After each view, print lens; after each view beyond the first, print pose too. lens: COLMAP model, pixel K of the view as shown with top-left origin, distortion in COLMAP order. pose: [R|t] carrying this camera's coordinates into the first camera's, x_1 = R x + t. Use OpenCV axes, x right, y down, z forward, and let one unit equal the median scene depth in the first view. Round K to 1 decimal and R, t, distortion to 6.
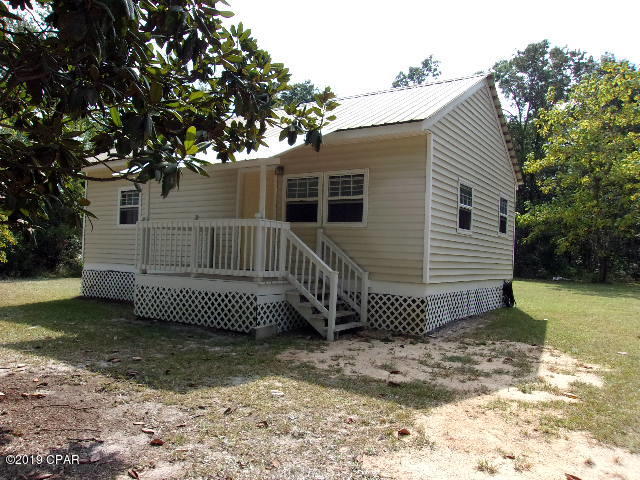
lens RADIAL K [[500.8, 0, 318.2], [0, 500.8, 237.0], [0, 0, 1]] dist [-0.001069, -0.015300]
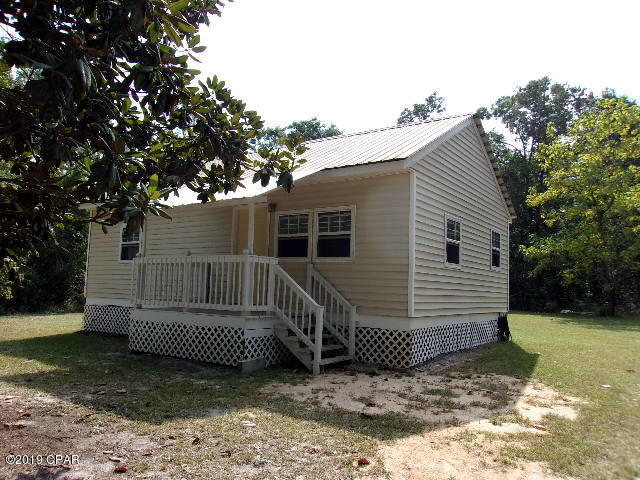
lens RADIAL K [[500.8, 0, 321.6], [0, 500.8, 238.5], [0, 0, 1]] dist [-0.001069, -0.015300]
pose [[0.999826, -0.006090, -0.017624, 0.051260], [0.004950, 0.997938, -0.063991, -0.002535], [0.017977, 0.063893, 0.997795, -0.031321]]
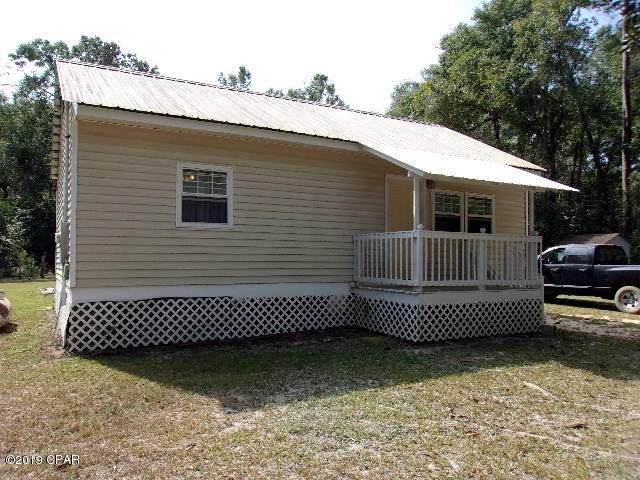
lens RADIAL K [[467.7, 0, 319.7], [0, 467.7, 243.7], [0, 0, 1]] dist [-0.031804, -0.001045]
pose [[0.479114, -0.000100, 0.877753, -1.258082], [-0.027522, 0.999507, 0.015137, -0.017746], [-0.877321, -0.031410, 0.478875, 0.867617]]
